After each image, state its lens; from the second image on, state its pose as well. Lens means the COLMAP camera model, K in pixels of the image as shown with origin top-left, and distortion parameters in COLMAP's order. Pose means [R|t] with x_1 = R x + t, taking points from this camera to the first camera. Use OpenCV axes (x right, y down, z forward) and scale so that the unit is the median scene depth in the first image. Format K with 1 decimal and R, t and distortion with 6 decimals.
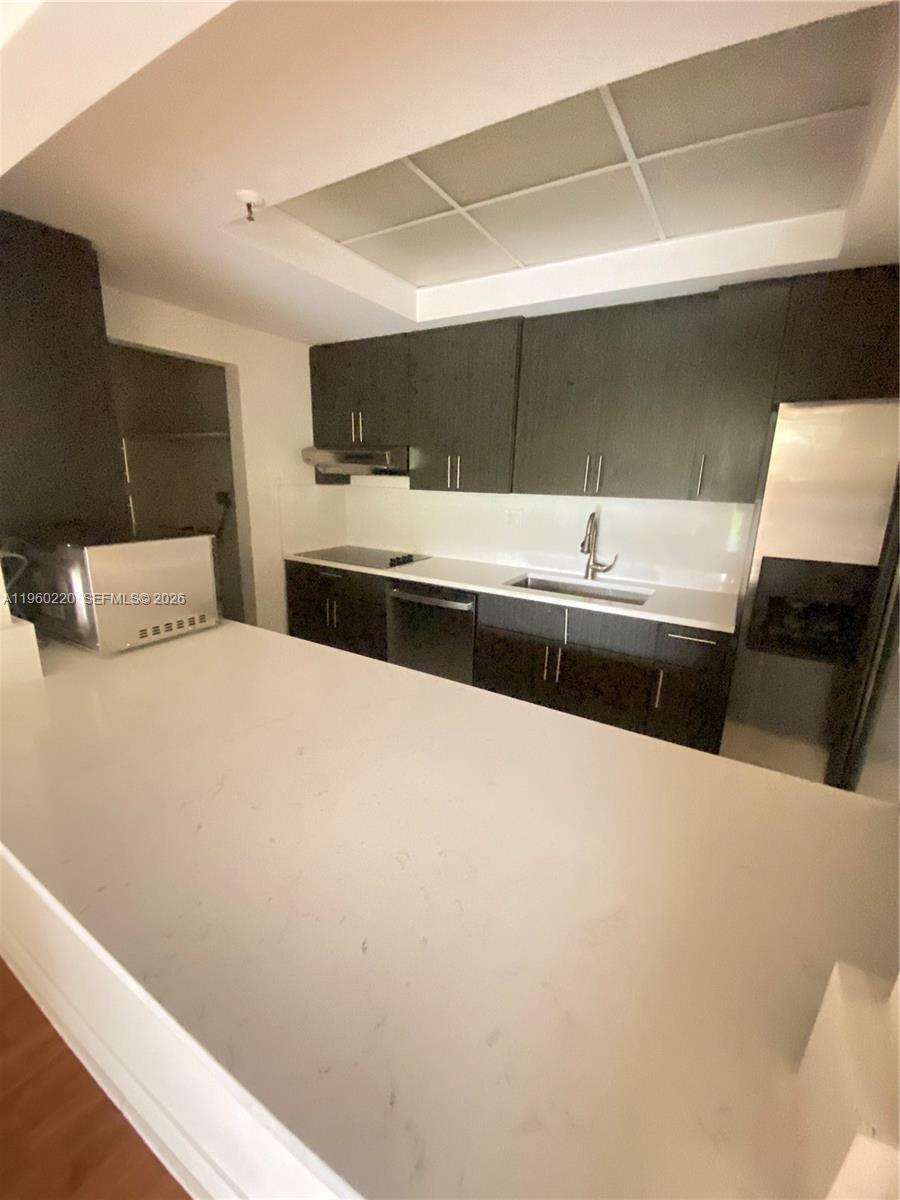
lens RADIAL K [[494.4, 0, 450.0], [0, 494.4, 600.0], [0, 0, 1]] dist [-0.000675, -0.000114]
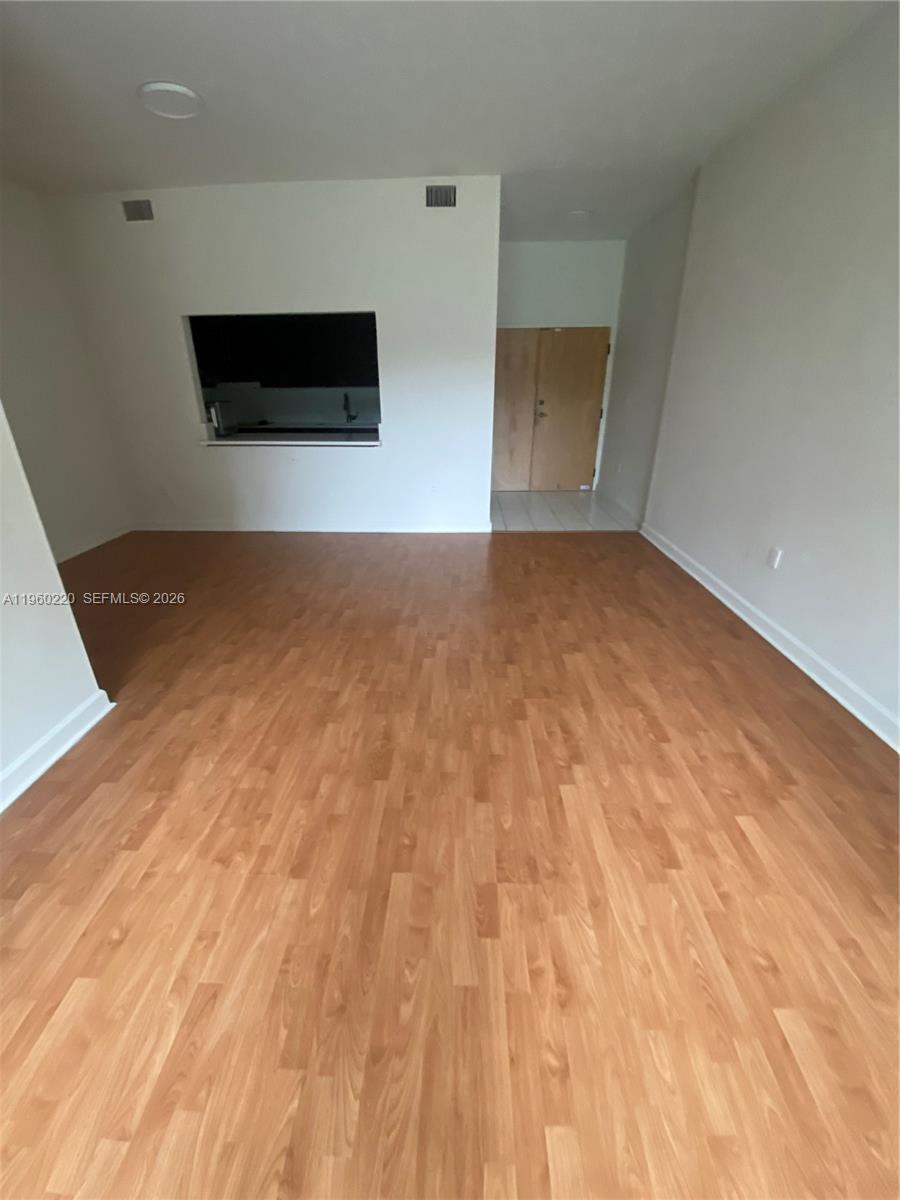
lens RADIAL K [[494.4, 0, 450.0], [0, 494.4, 600.0], [0, 0, 1]] dist [-0.000675, -0.000114]
pose [[0.881077, -0.228619, 0.414049, -0.575863], [0.146165, 0.964180, 0.221344, 0.390361], [-0.449821, -0.134502, 0.882933, -1.769718]]
